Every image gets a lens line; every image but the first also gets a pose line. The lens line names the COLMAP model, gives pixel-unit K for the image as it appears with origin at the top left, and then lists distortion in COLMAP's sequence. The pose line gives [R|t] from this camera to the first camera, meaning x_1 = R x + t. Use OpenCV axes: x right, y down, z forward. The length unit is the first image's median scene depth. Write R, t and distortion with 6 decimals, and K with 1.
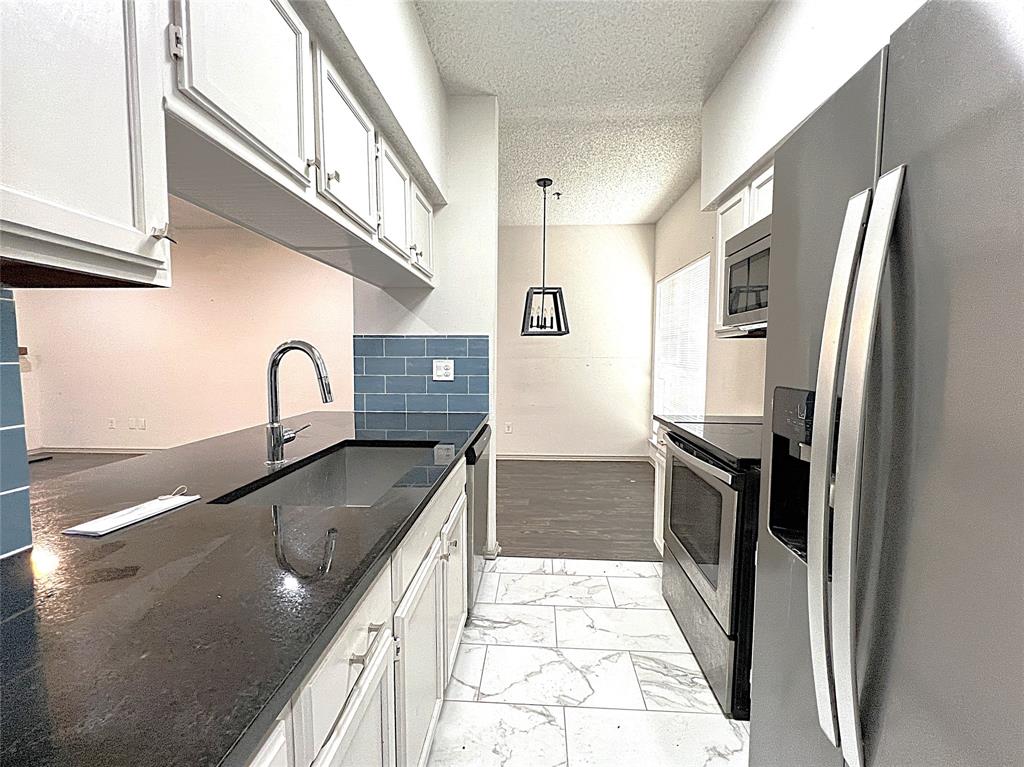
lens RADIAL K [[416.3, 0, 514.6], [0, 416.3, 385.1], [0, 0, 1]] dist [-0.001552, 0.000235]
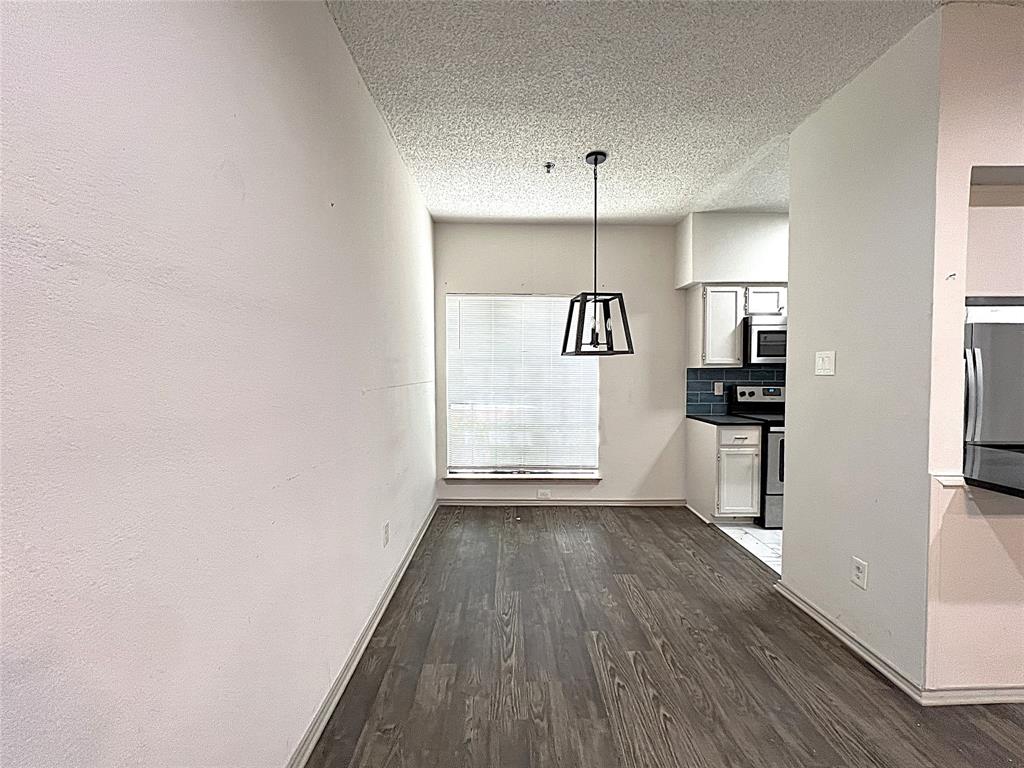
lens RADIAL K [[411.6, 0, 516.1], [0, 411.6, 385.5], [0, 0, 1]] dist [-0.001271, 0.000138]
pose [[-0.062483, -0.036206, 0.997389, -0.807239], [0.070564, 0.996681, 0.040600, -0.125737], [-0.995548, 0.072916, -0.059721, 1.421885]]
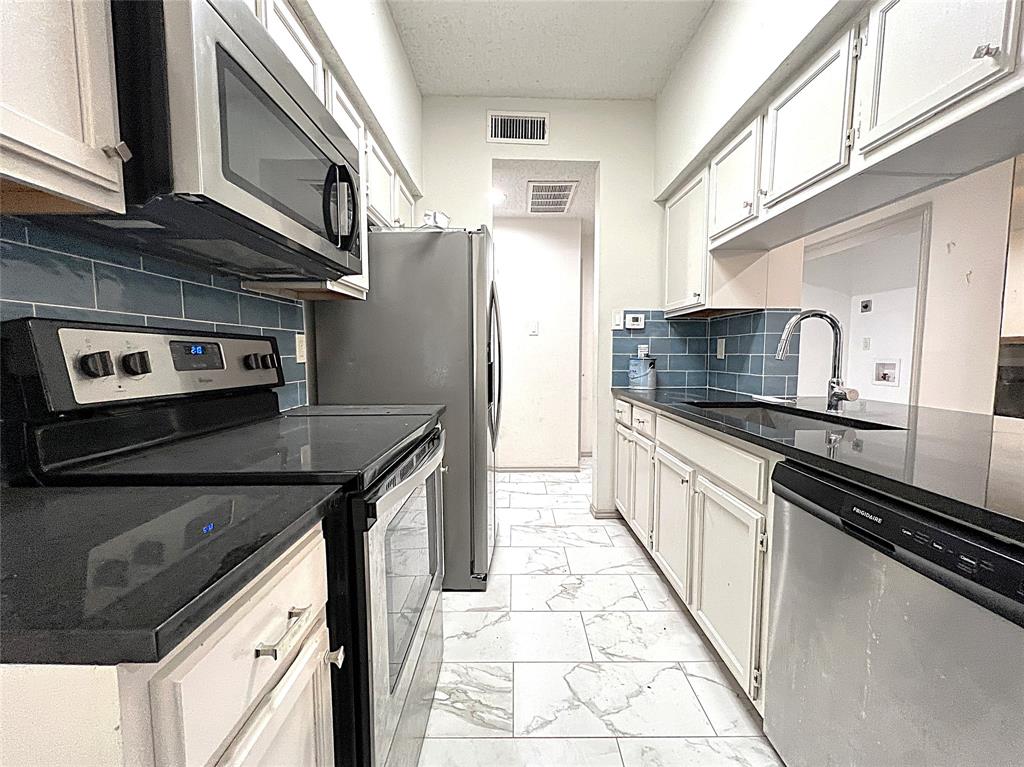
lens RADIAL K [[416.3, 0, 514.6], [0, 416.3, 385.1], [0, 0, 1]] dist [-0.001552, 0.000235]
pose [[-0.998241, 0.002992, -0.059209, 0.178912], [-0.005790, 0.989031, 0.147596, -0.025675], [0.059001, 0.147679, -0.987274, 0.917521]]
